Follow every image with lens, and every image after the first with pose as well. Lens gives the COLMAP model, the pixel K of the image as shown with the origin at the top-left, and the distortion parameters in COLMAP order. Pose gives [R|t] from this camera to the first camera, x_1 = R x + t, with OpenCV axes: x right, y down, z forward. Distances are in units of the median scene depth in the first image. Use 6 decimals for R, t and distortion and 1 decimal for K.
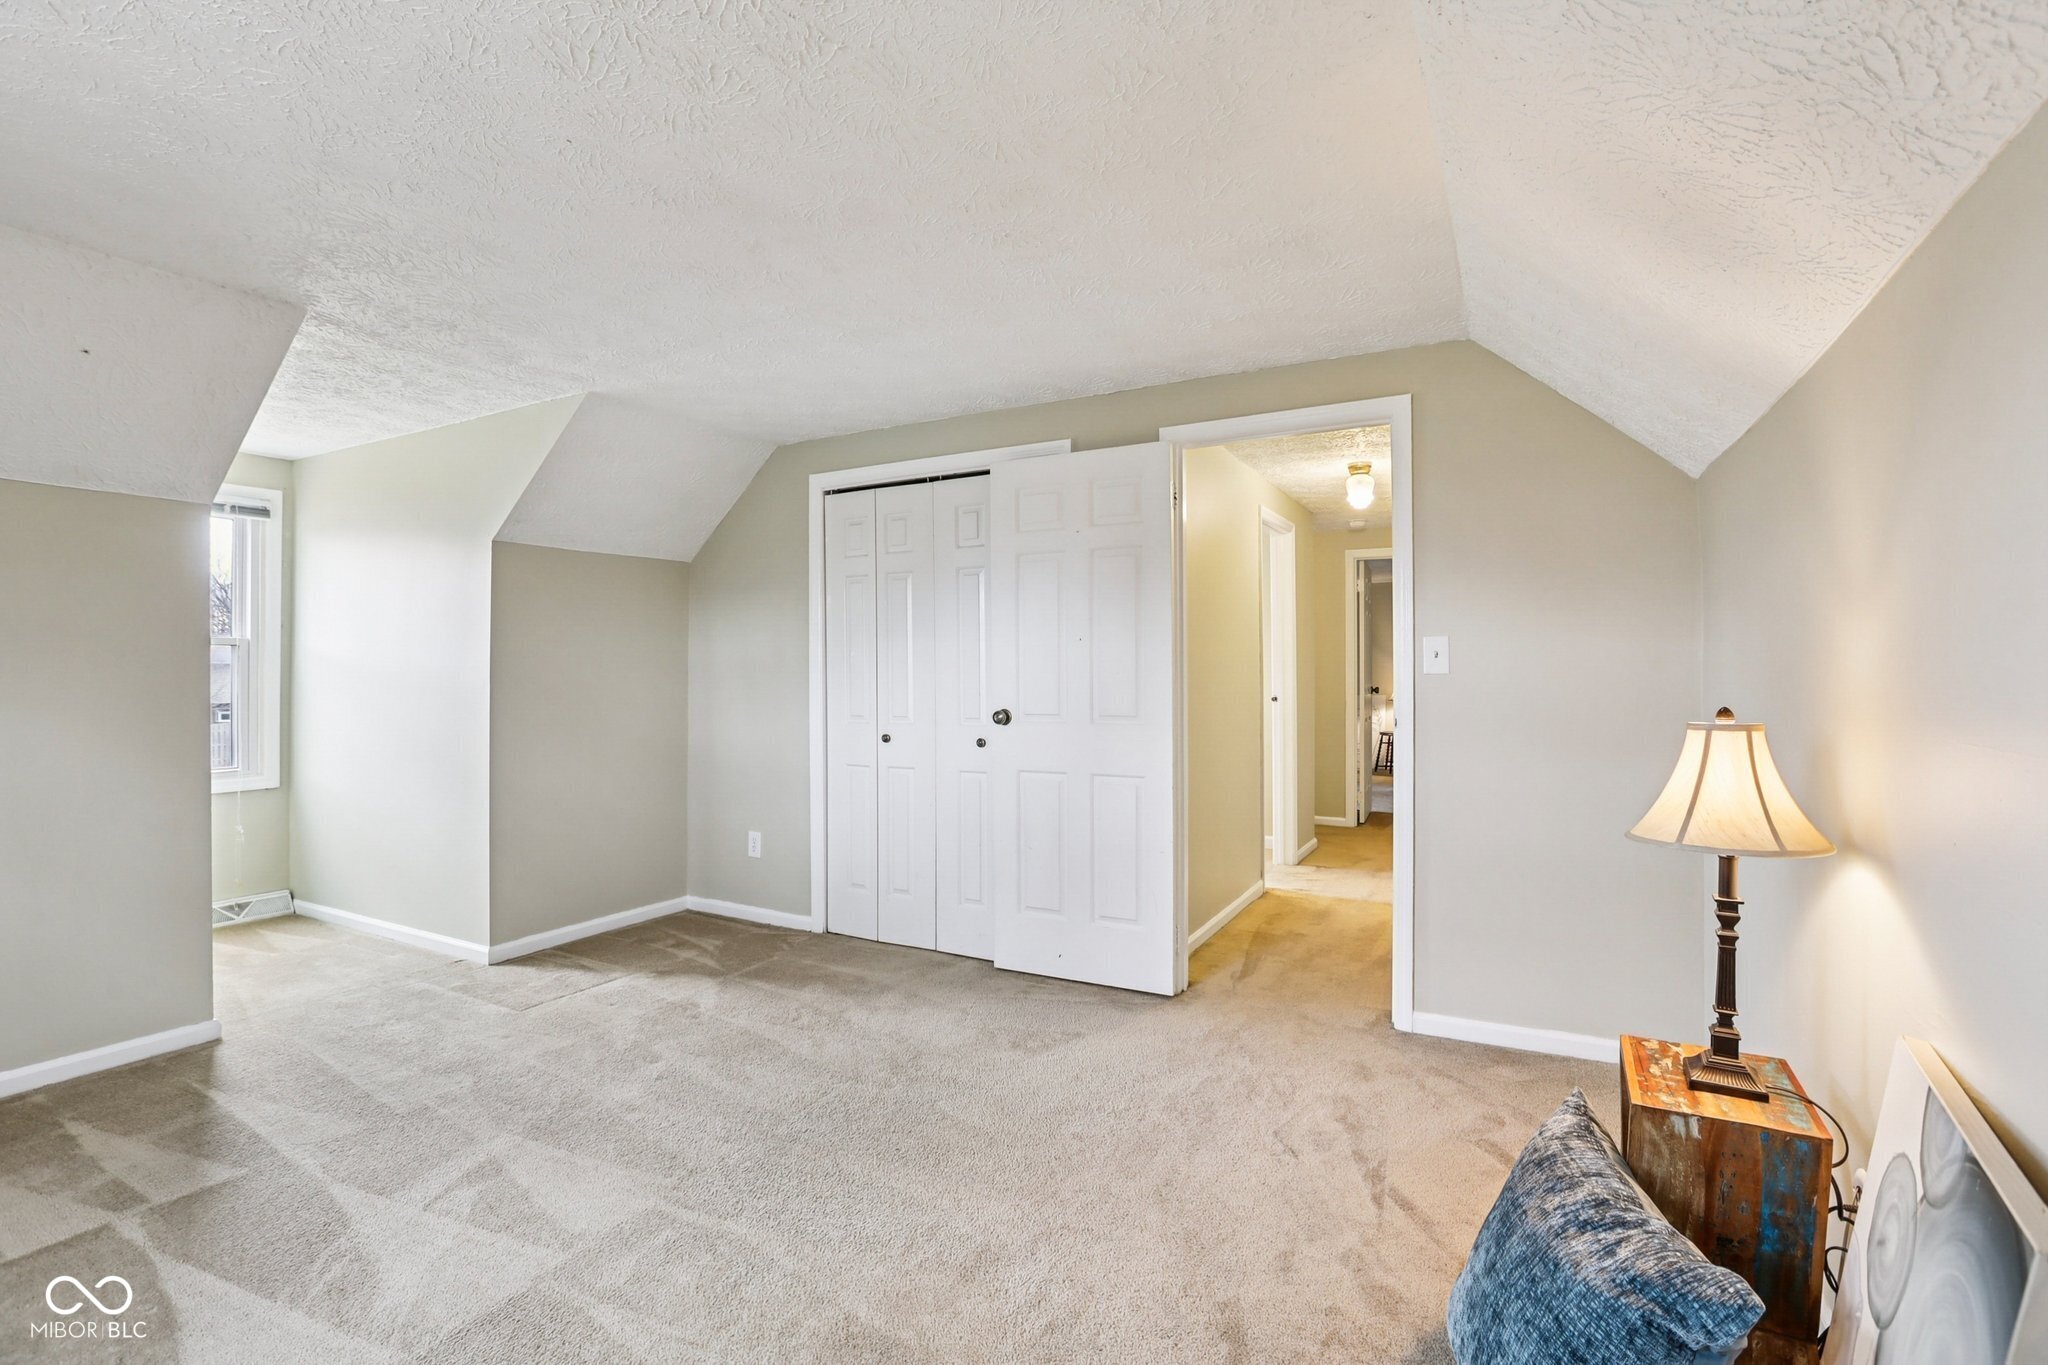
lens RADIAL K [[939.6, 0, 1022.9], [0, 939.6, 675.6], [0, 0, 1]] dist [-0.065260, 0.026762]
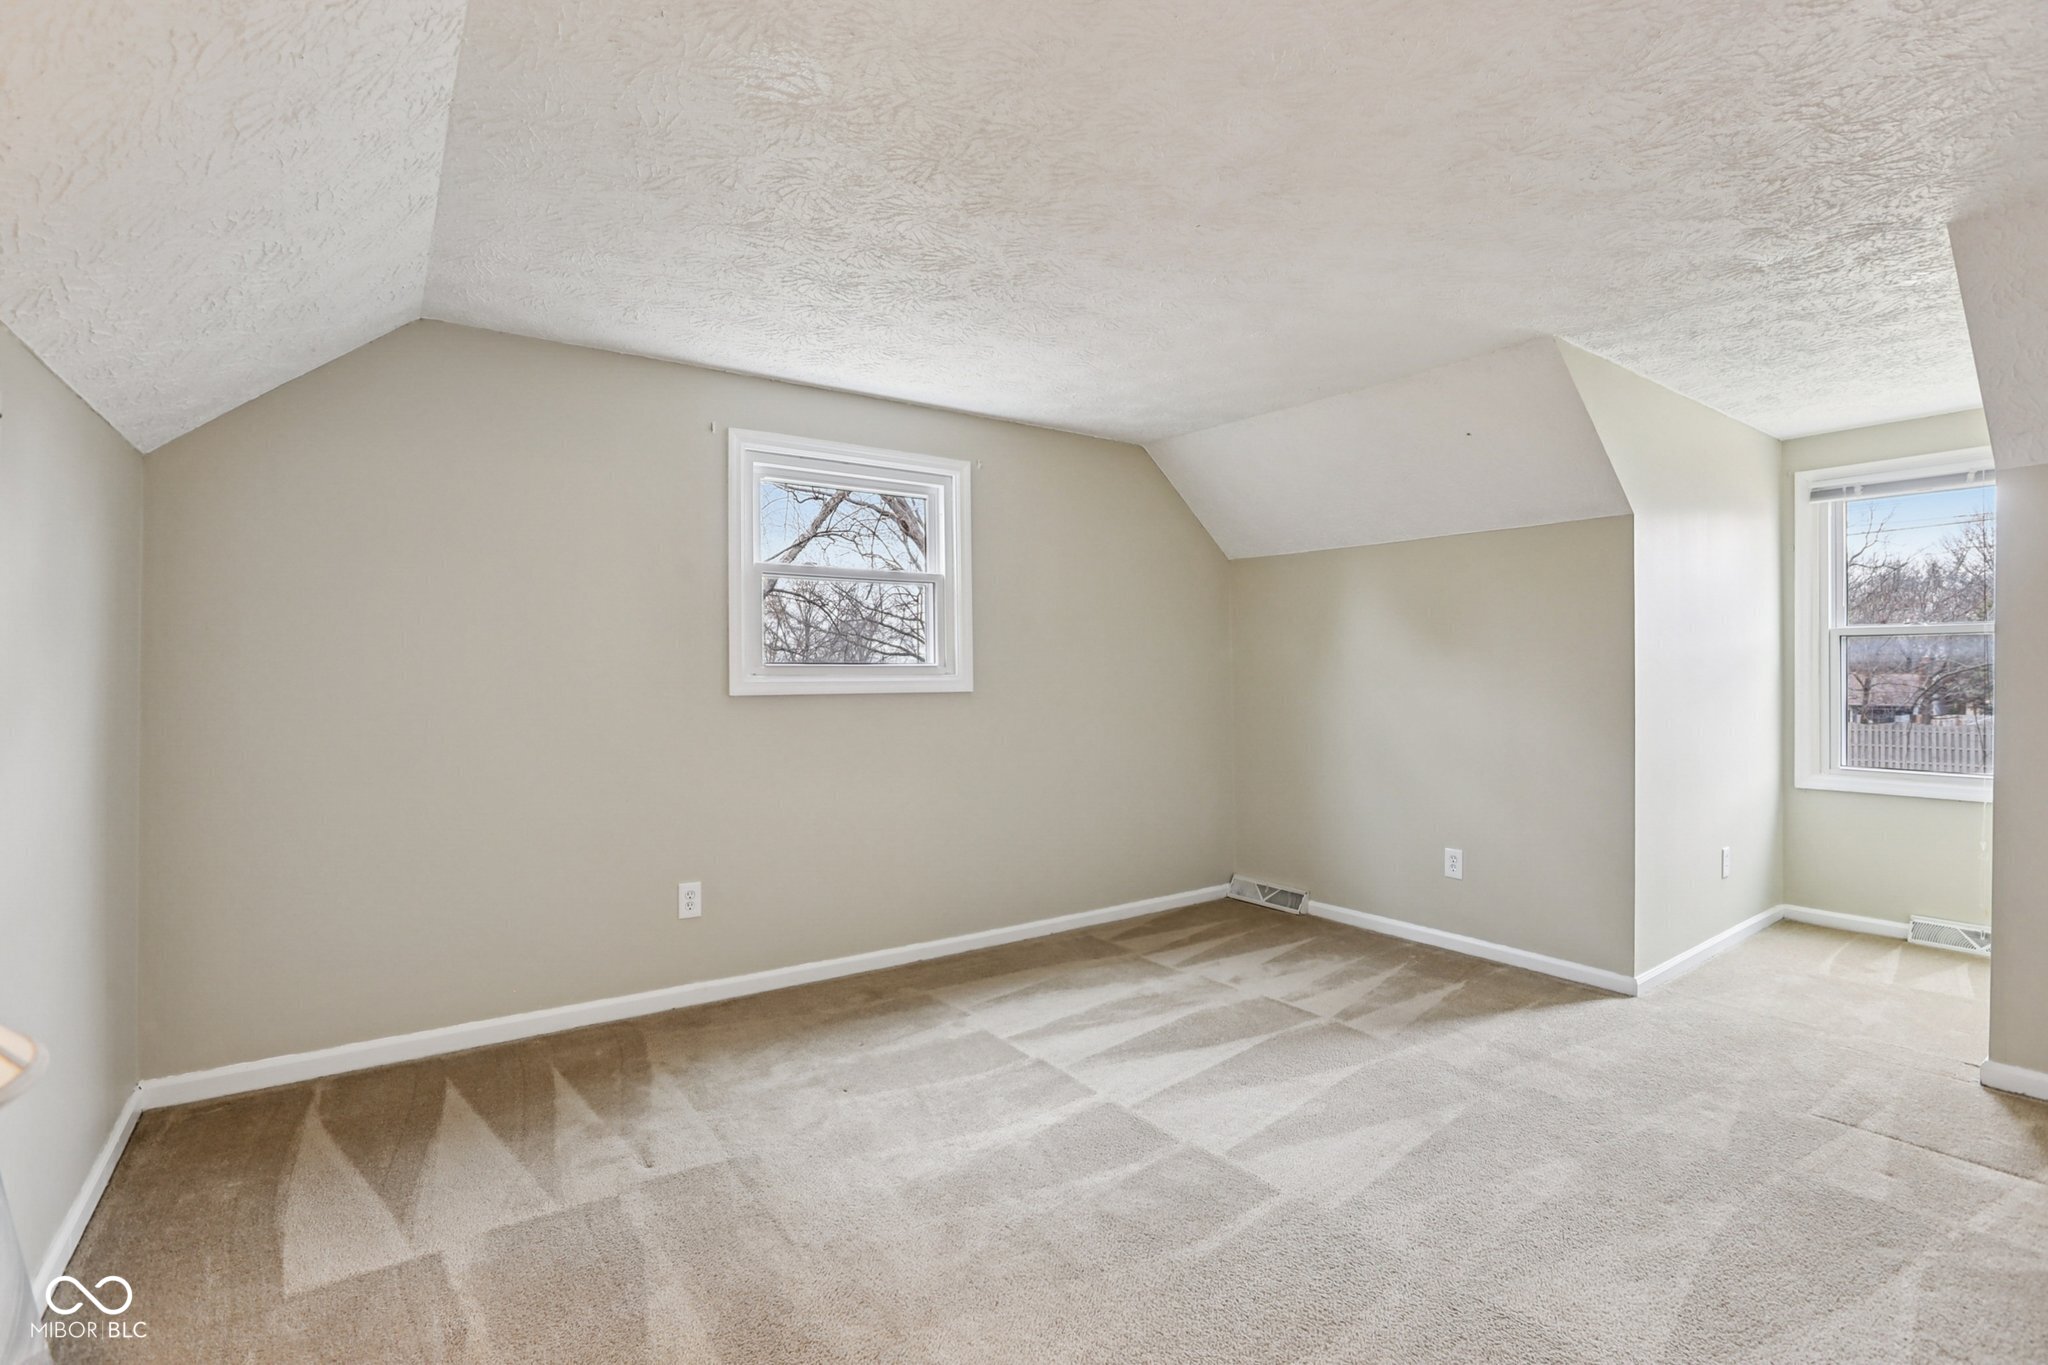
lens RADIAL K [[939.6, 0, 1022.9], [0, 939.6, 675.6], [0, 0, 1]] dist [-0.065260, 0.026762]
pose [[-0.431501, 0.010547, -0.902051, 0.544953], [0.003575, 0.999944, 0.009982, -0.005509], [0.902105, 0.001083, -0.431515, 1.007779]]
